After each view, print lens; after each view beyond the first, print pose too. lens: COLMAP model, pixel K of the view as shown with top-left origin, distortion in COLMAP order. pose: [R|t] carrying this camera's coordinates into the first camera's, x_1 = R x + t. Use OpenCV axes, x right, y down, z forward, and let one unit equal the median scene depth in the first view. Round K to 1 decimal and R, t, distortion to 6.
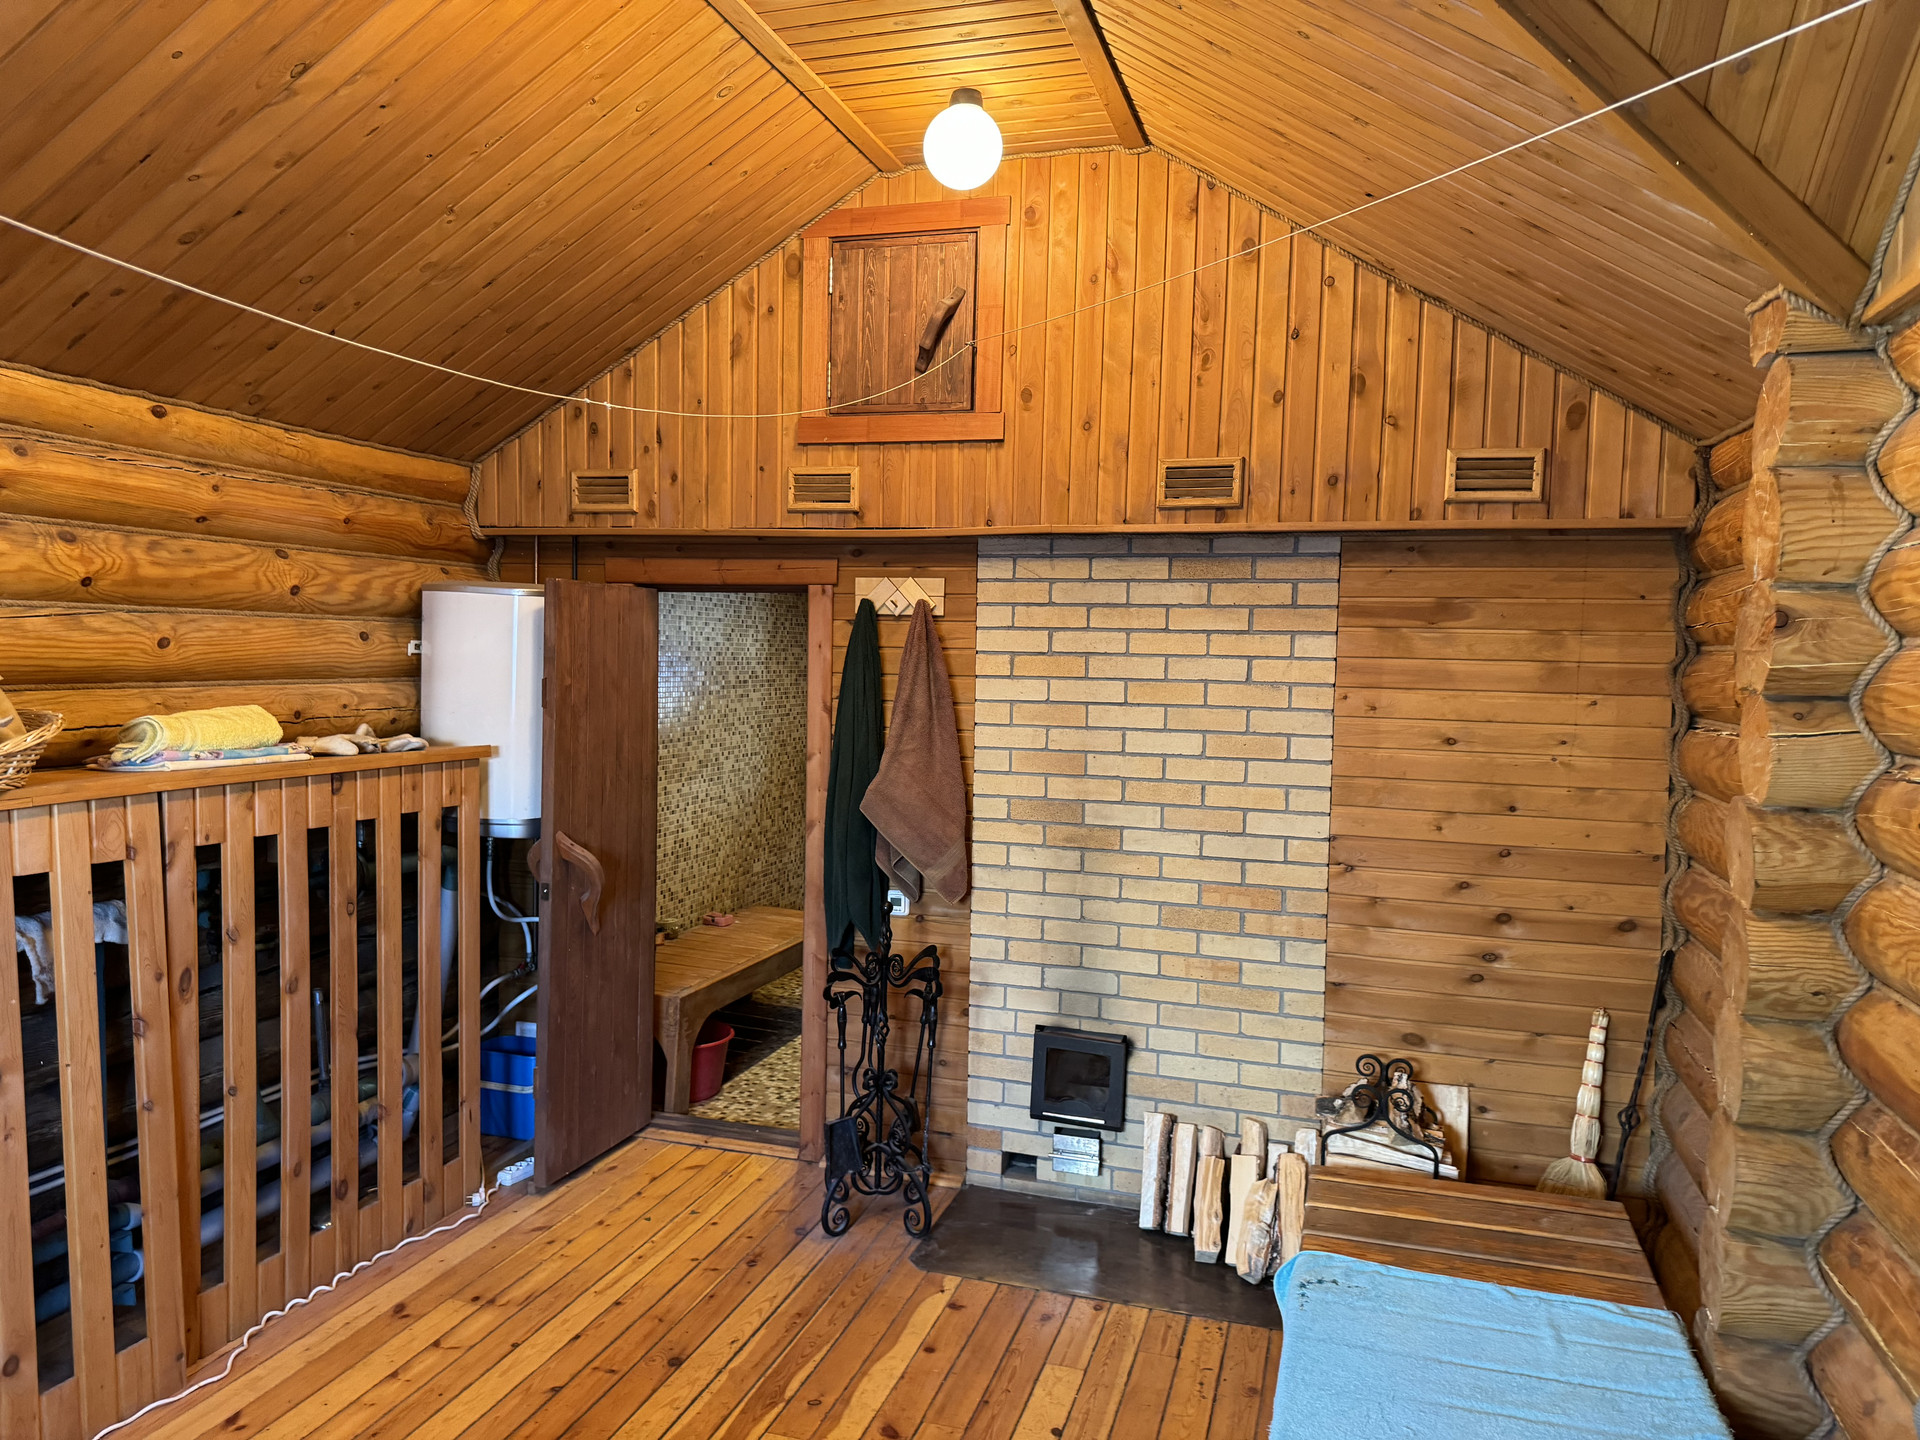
lens RADIAL K [[1362.9, 0, 956.5], [0, 1362.9, 725.0], [0, 0, 1]] dist [0.002382, -0.013038]
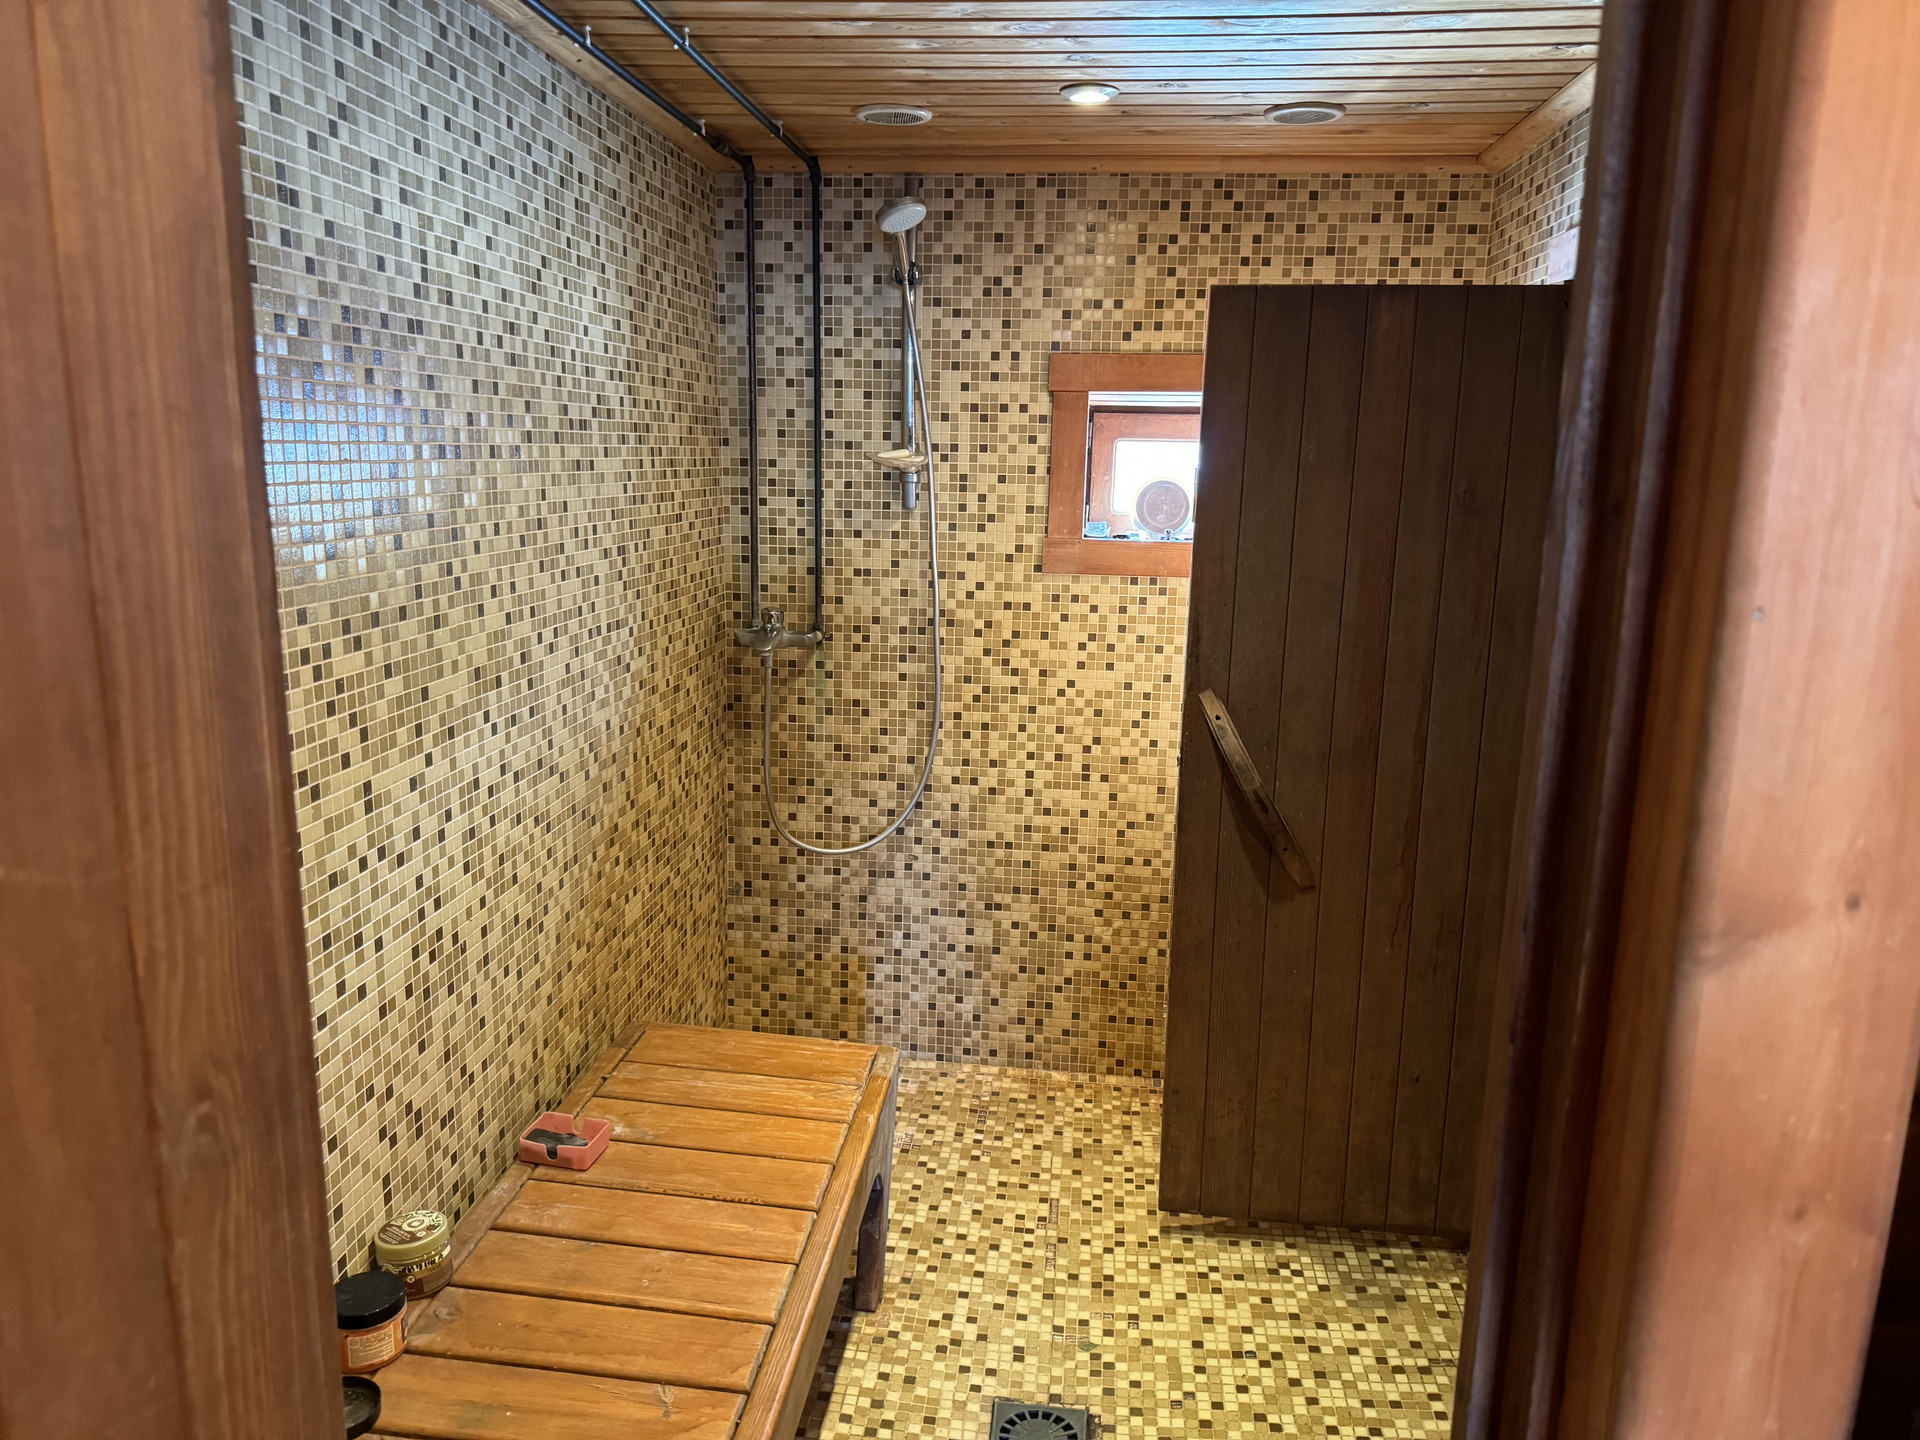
lens RADIAL K [[1362.9, 0, 962.2], [0, 1362.9, 720.9], [0, 0, 1]] dist [0.002382, -0.013038]
pose [[0.979967, -0.045988, 0.193777, -0.136668], [0.017222, 0.988898, 0.147592, -0.006626], [-0.198413, -0.141298, 0.969880, 0.655537]]
